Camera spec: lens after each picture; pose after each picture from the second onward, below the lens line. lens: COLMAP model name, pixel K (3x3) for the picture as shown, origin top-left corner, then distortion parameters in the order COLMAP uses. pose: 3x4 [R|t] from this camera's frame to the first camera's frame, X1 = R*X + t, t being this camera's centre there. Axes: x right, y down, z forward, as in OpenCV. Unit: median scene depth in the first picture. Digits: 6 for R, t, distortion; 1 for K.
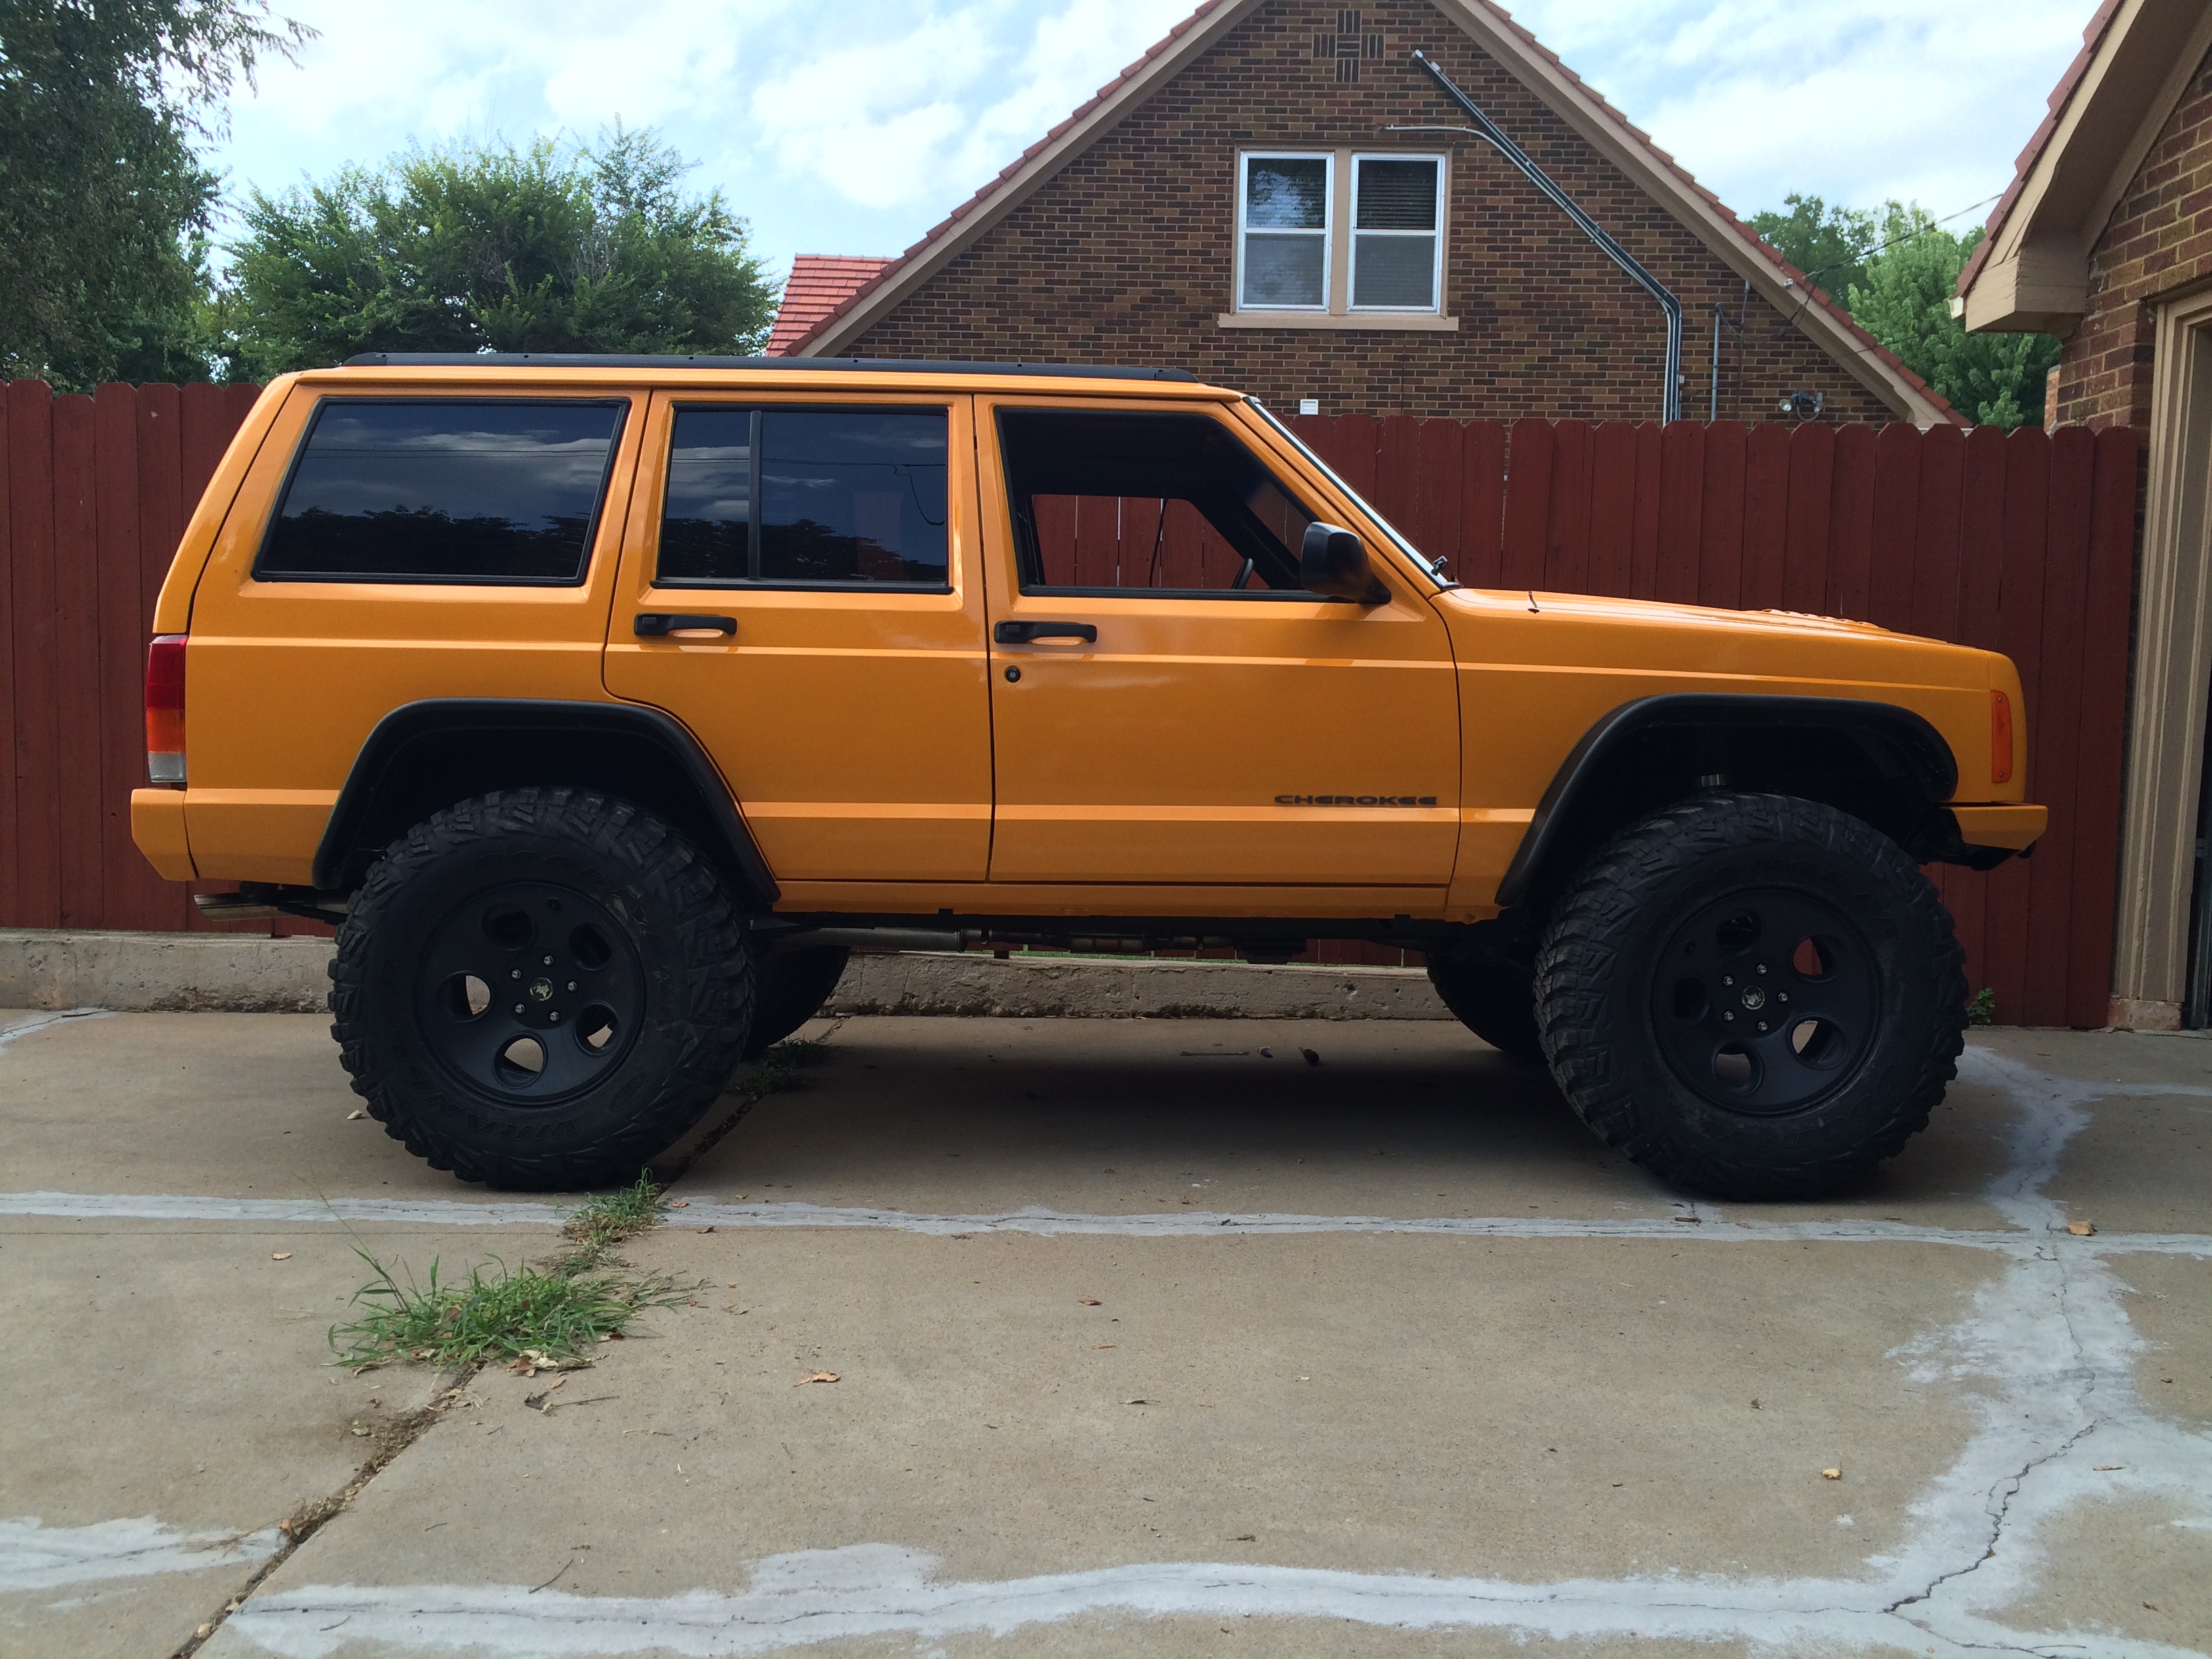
lens RADIAL K [[1902.1, 0, 1106.0], [0, 1902.1, 829.5], [0, 0, 1]] dist [0.095183, -0.134311]
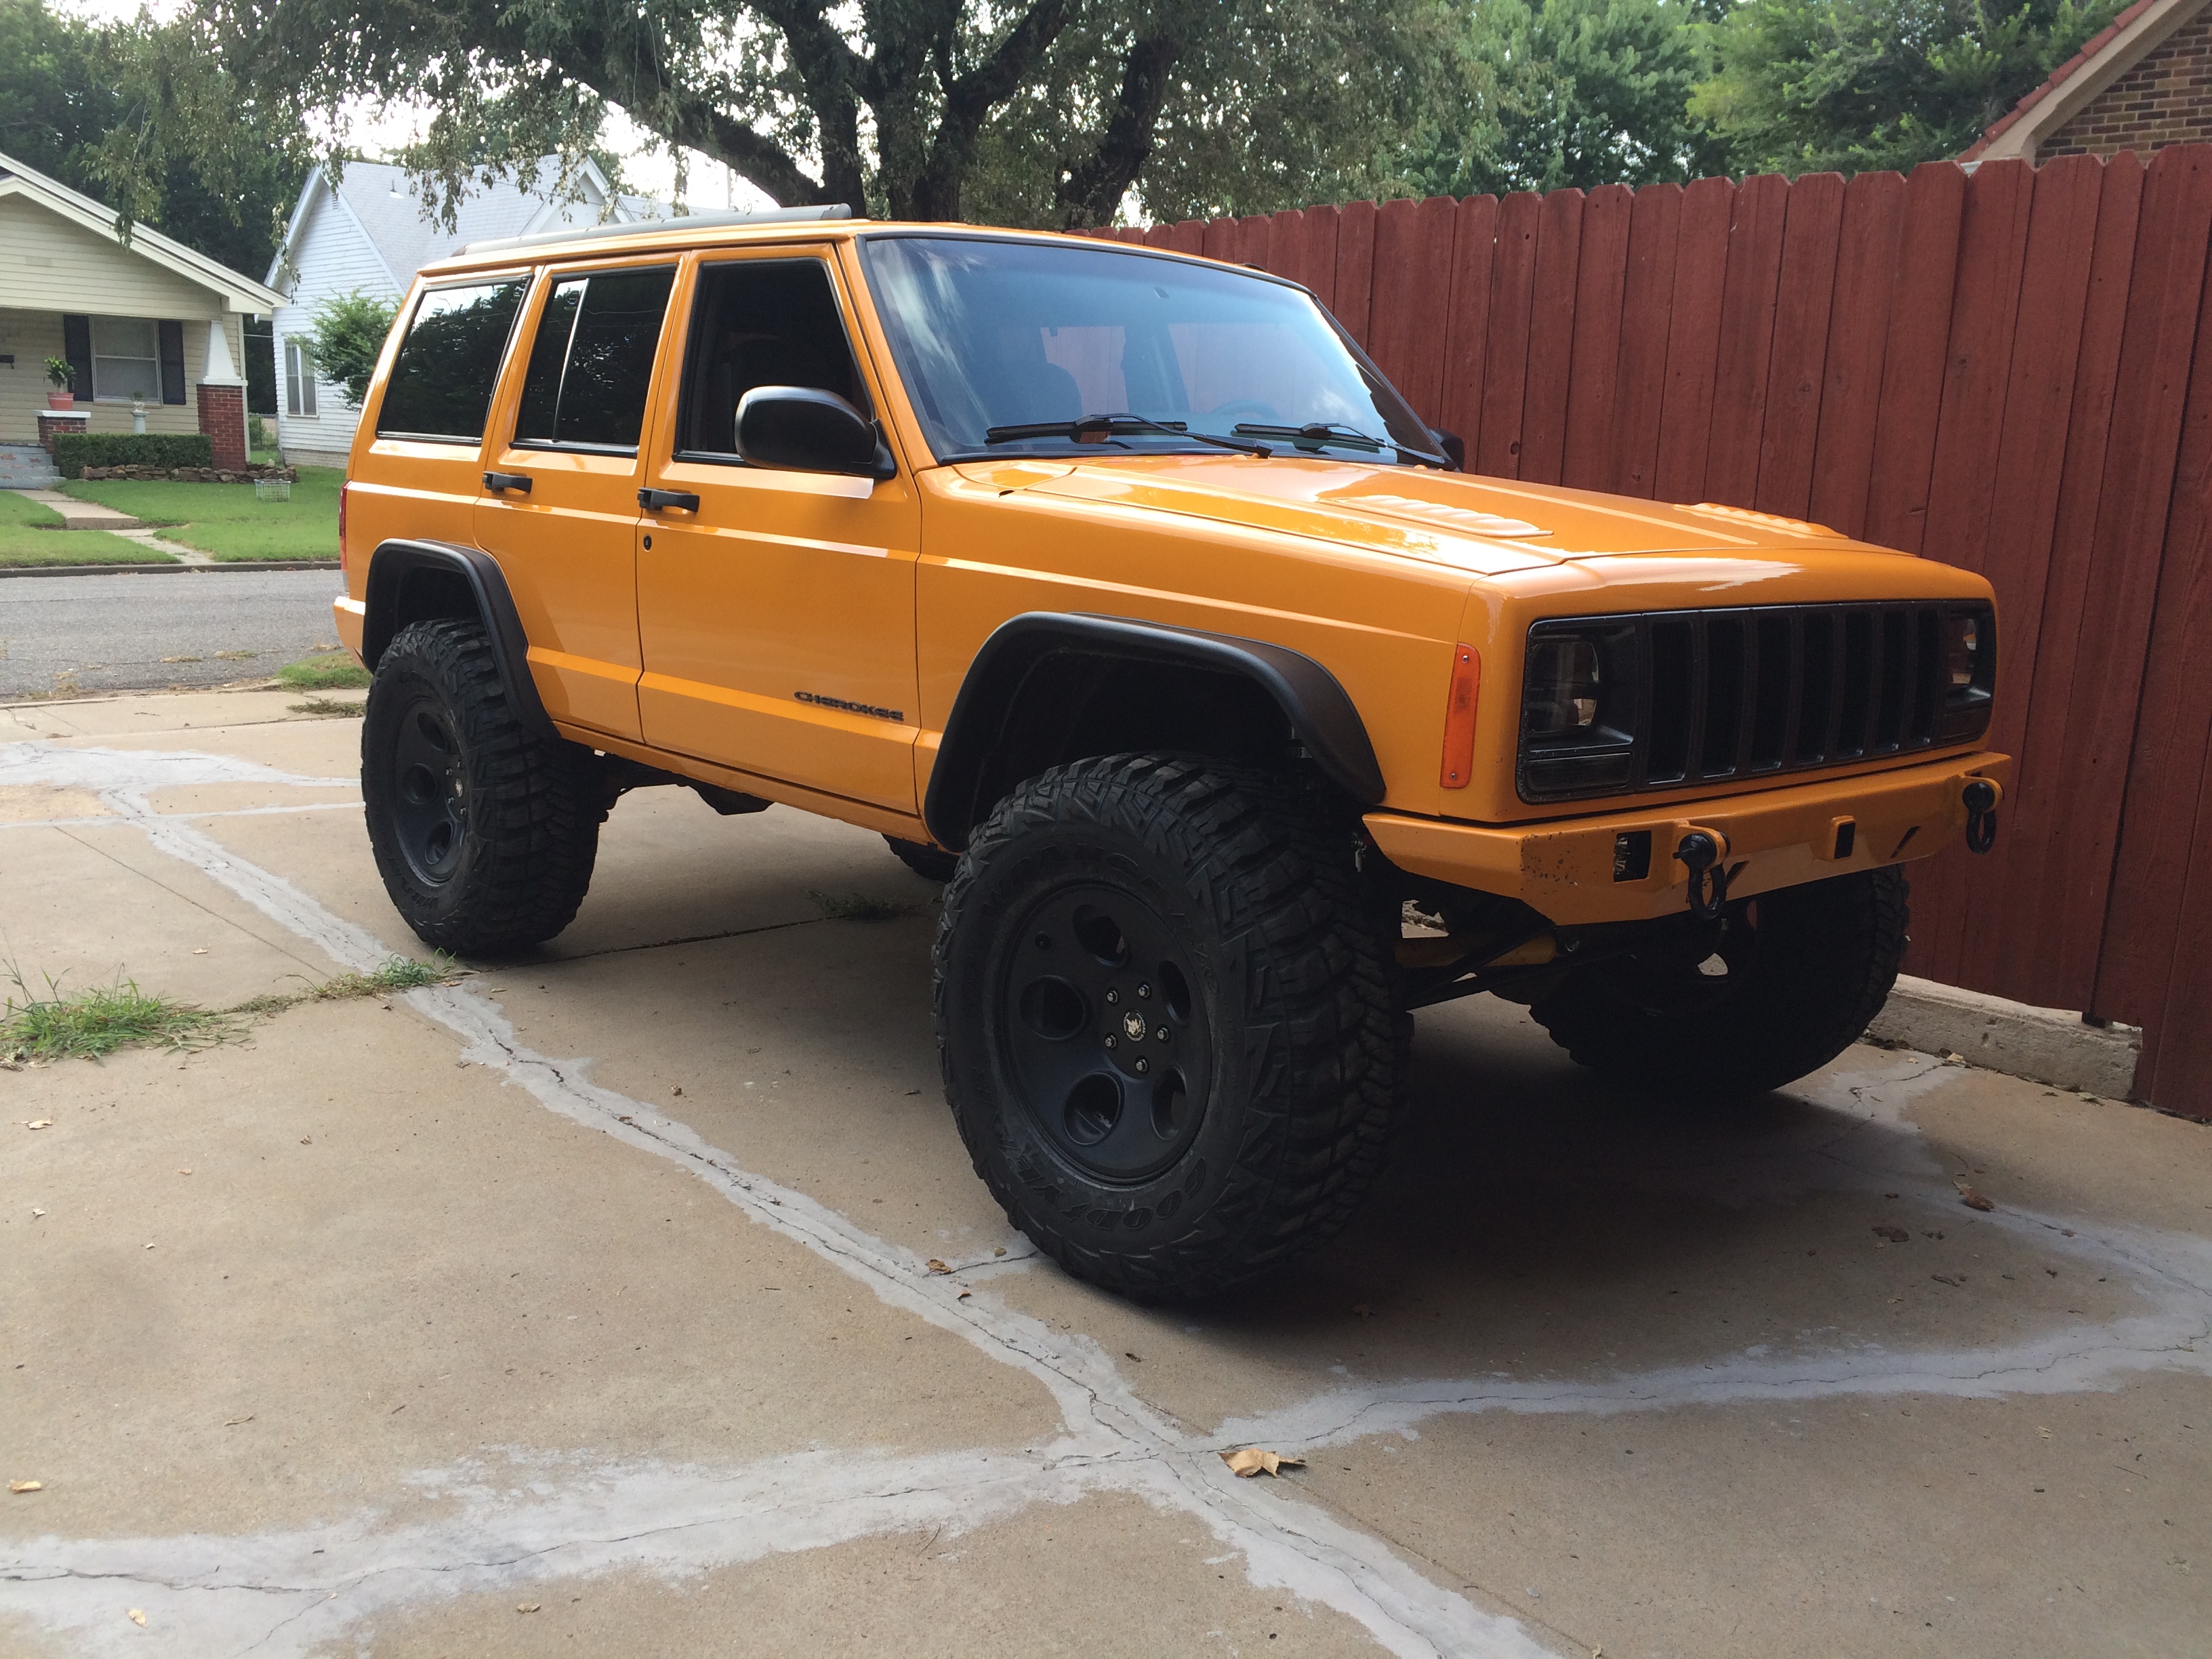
lens RADIAL K [[1902.1, 0, 1106.0], [0, 1902.1, 829.5], [0, 0, 1]] dist [0.095183, -0.134311]
pose [[0.669927, 0.157108, -0.725613, 0.914304], [-0.072176, 0.986506, 0.146960, -0.103391], [0.738910, -0.046081, 0.672227, 0.524072]]
